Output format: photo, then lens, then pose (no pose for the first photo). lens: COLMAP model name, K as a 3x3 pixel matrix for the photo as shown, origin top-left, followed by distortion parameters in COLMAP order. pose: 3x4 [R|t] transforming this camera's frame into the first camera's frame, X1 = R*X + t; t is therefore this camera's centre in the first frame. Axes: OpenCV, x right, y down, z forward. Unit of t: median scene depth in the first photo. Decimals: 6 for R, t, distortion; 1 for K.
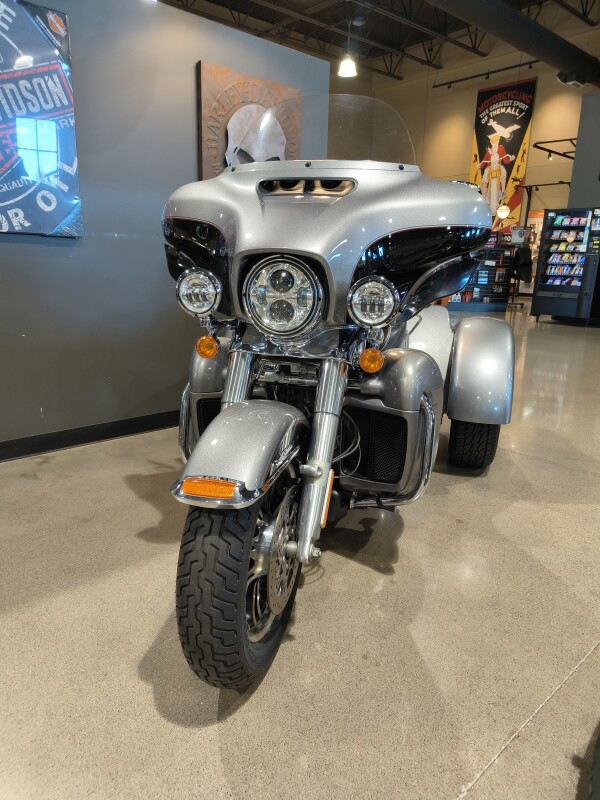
lens RADIAL K [[563.2, 0, 312.9], [0, 563.2, 412.4], [0, 0, 1]] dist [0.007736, 0.007439]
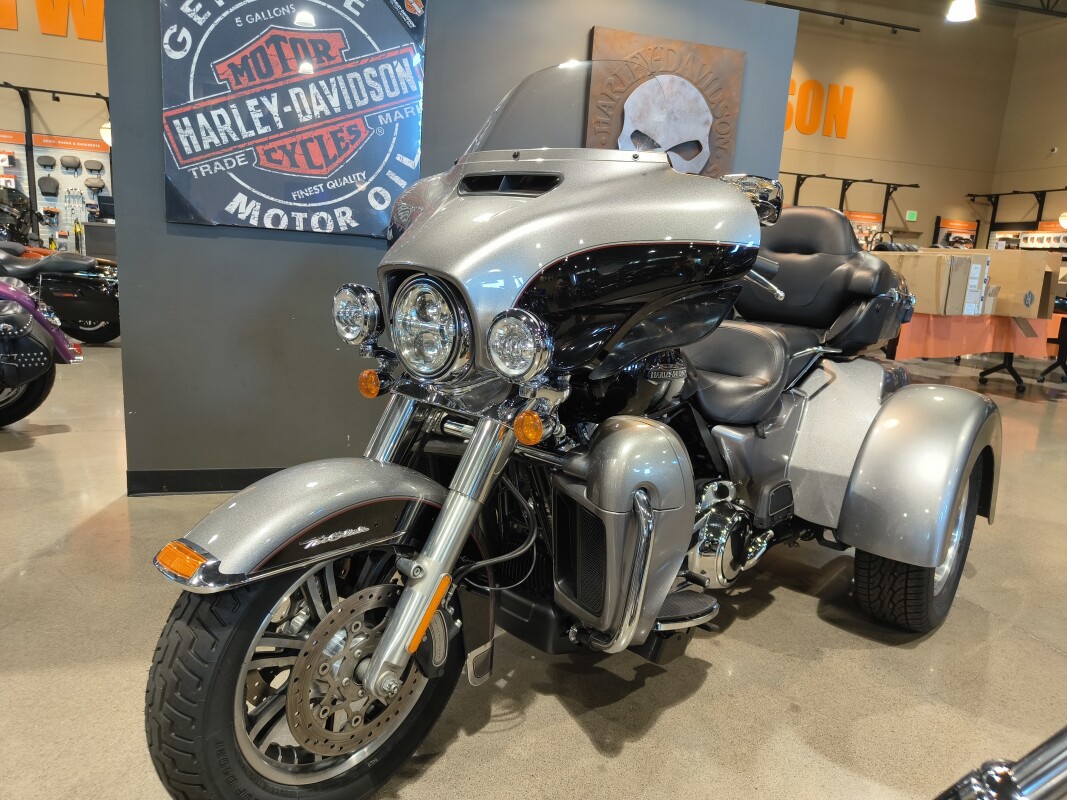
lens RADIAL K [[751.2, 0, 534.6], [0, 751.2, 403.3], [0, 0, 1]] dist [0.007736, 0.007439]
pose [[0.901432, 0.120084, -0.415933, 0.271648], [-0.156764, 0.986101, -0.055051, -0.040223], [0.403541, 0.114828, 0.907727, 0.089914]]
